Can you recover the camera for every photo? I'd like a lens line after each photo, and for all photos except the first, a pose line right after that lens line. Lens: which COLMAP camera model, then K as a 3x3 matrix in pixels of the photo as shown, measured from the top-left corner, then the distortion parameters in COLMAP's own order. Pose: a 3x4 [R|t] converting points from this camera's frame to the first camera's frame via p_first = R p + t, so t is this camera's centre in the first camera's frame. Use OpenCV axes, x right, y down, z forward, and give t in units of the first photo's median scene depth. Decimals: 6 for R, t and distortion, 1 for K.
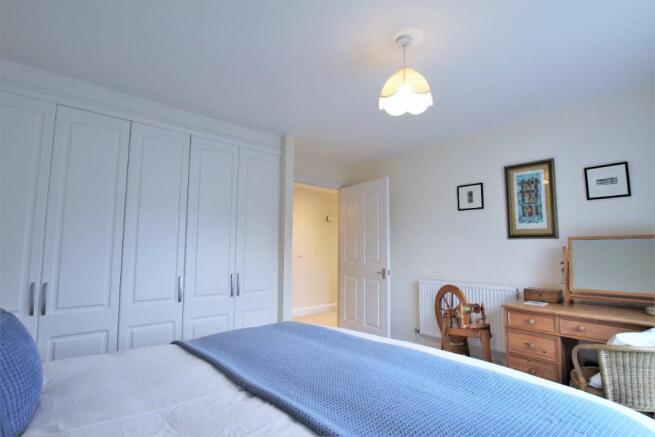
lens RADIAL K [[307.1, 0, 328.8], [0, 307.1, 220.1], [0, 0, 1]] dist [-0.024354, 0.000604]
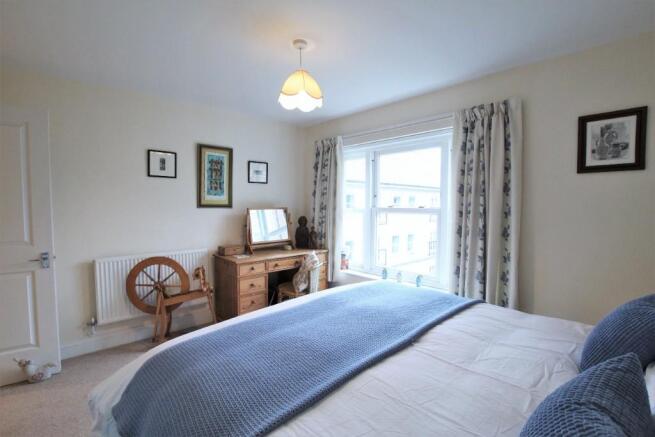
lens RADIAL K [[307.1, 0, 328.8], [0, 307.1, 220.1], [0, 0, 1]] dist [-0.024354, 0.000604]
pose [[-0.011150, -0.052229, 0.998573, -0.576331], [-0.093401, 0.994323, 0.050964, 0.002309], [-0.995566, -0.092700, -0.015965, 0.529867]]
